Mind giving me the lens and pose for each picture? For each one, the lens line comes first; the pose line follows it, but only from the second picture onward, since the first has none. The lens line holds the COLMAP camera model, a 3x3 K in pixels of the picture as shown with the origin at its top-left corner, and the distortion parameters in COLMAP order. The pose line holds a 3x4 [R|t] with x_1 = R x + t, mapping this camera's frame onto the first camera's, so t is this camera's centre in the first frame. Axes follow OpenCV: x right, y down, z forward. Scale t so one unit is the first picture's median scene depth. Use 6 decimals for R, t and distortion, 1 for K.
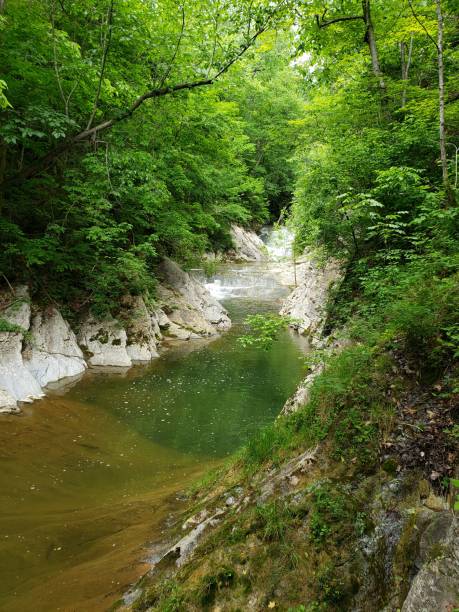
lens RADIAL K [[444.6, 0, 229.5], [0, 444.6, 306.0], [0, 0, 1]] dist [0.047863, 0.000118]
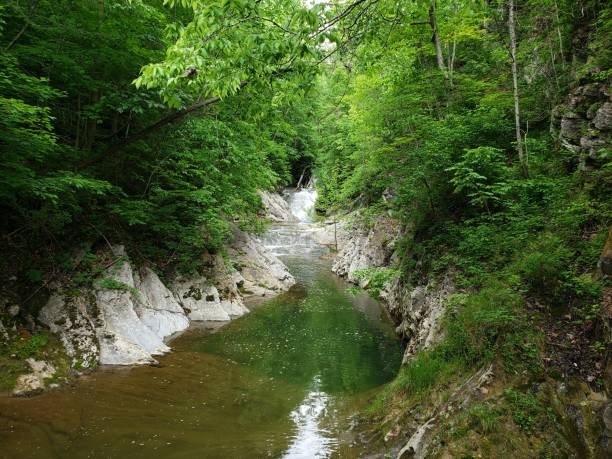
lens RADIAL K [[444.6, 0, 306.0], [0, 444.6, 229.5], [0, 0, 1]] dist [0.047863, 0.000118]
pose [[0.987161, -0.002160, 0.159711, -0.194761], [0.015289, 0.996595, -0.081019, 0.008085], [-0.158992, 0.082420, 0.983833, -0.080125]]
